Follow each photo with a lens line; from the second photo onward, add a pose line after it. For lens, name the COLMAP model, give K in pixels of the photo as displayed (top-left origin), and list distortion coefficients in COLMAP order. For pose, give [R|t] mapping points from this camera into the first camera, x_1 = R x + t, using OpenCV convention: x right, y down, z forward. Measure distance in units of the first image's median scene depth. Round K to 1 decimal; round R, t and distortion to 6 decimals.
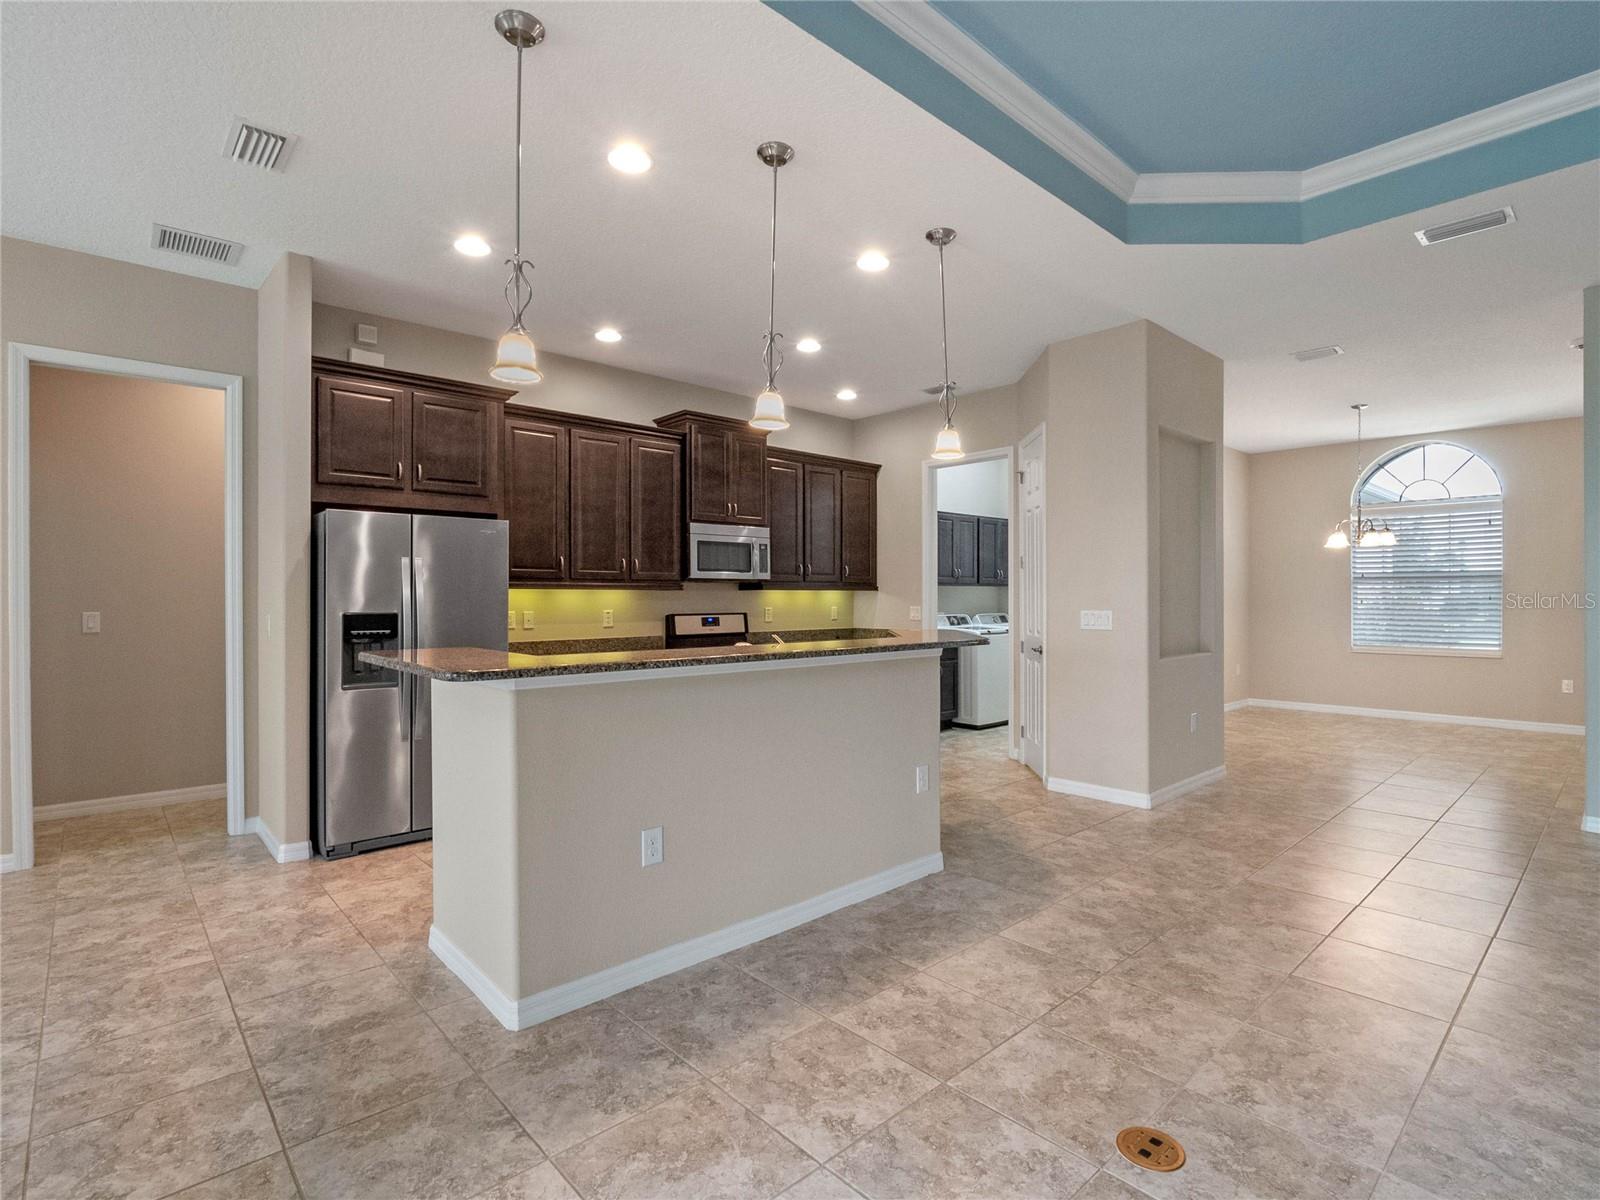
lens RADIAL K [[790.9, 0, 819.1], [0, 790.9, 594.8], [0, 0, 1]] dist [-0.005822, -0.001712]
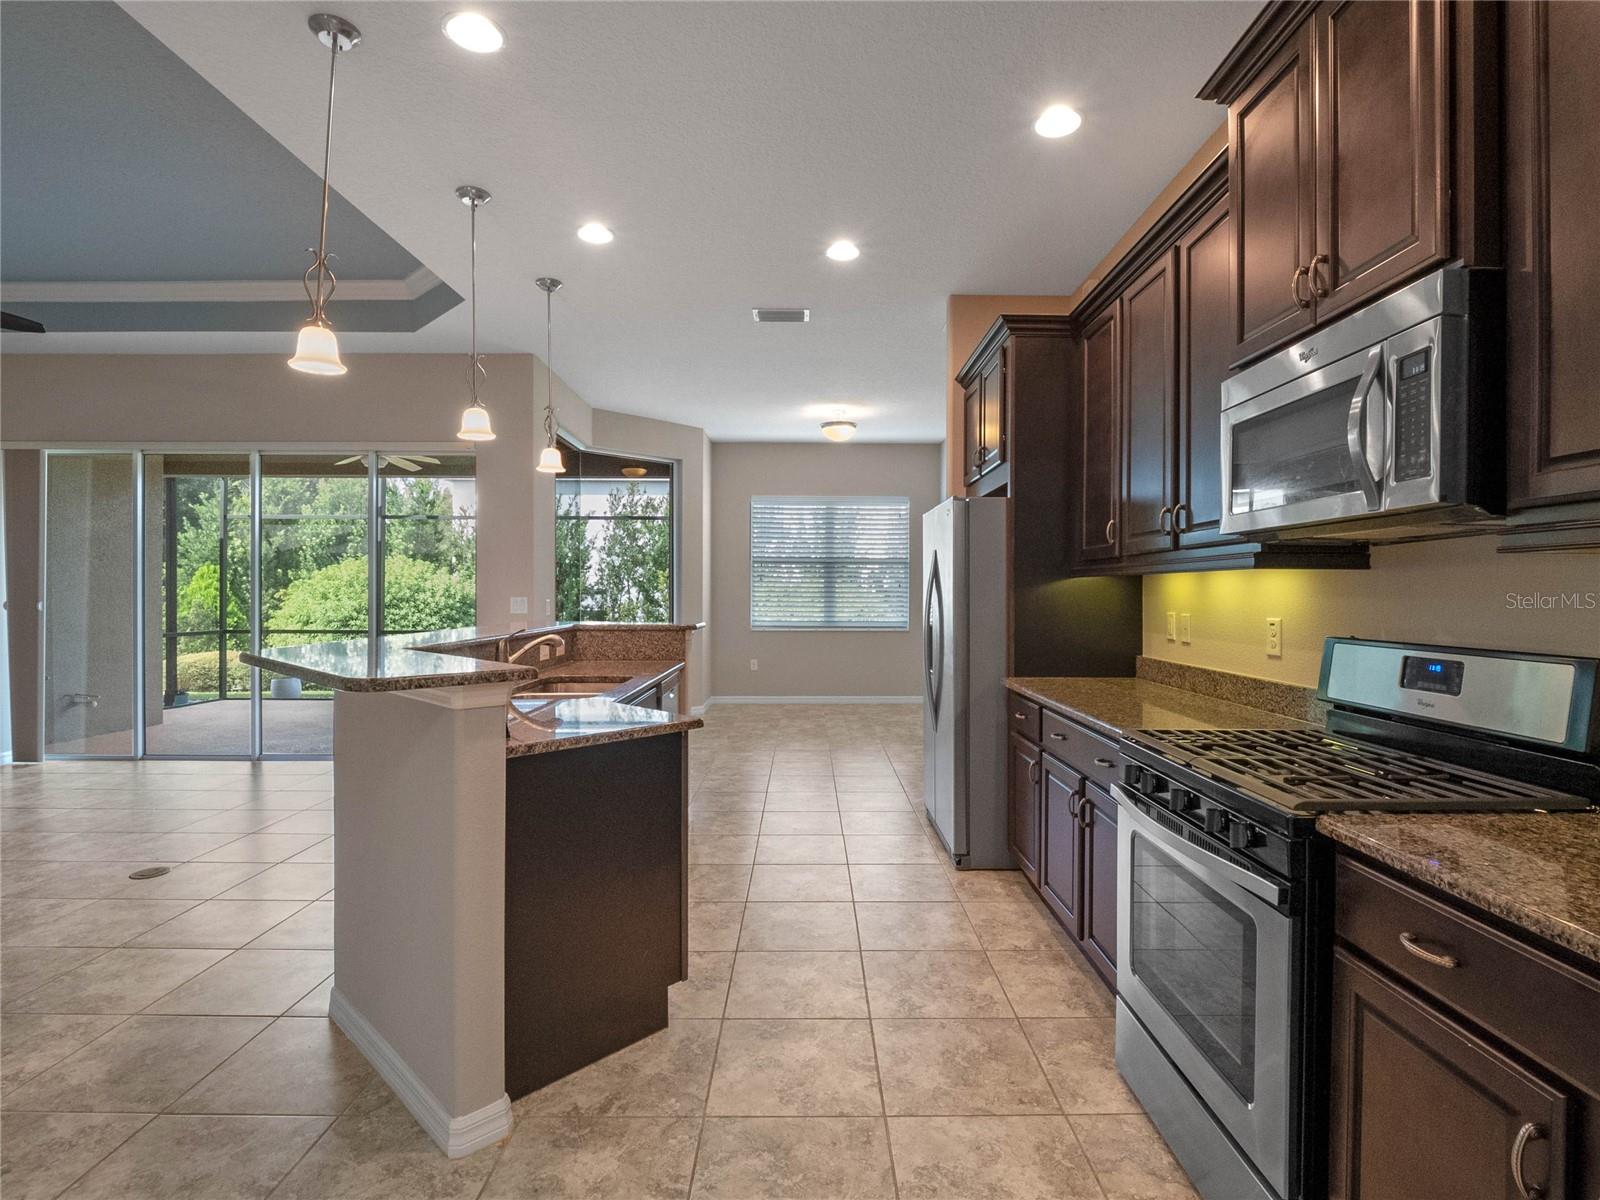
lens RADIAL K [[790.9, 0, 819.1], [0, 790.9, 594.8], [0, 0, 1]] dist [-0.005822, -0.001712]
pose [[-0.674808, 0.000758, -0.737993, 0.346567], [0.002297, 0.999997, -0.001072, 0.009383], [0.737990, -0.002418, -0.674808, 1.661799]]
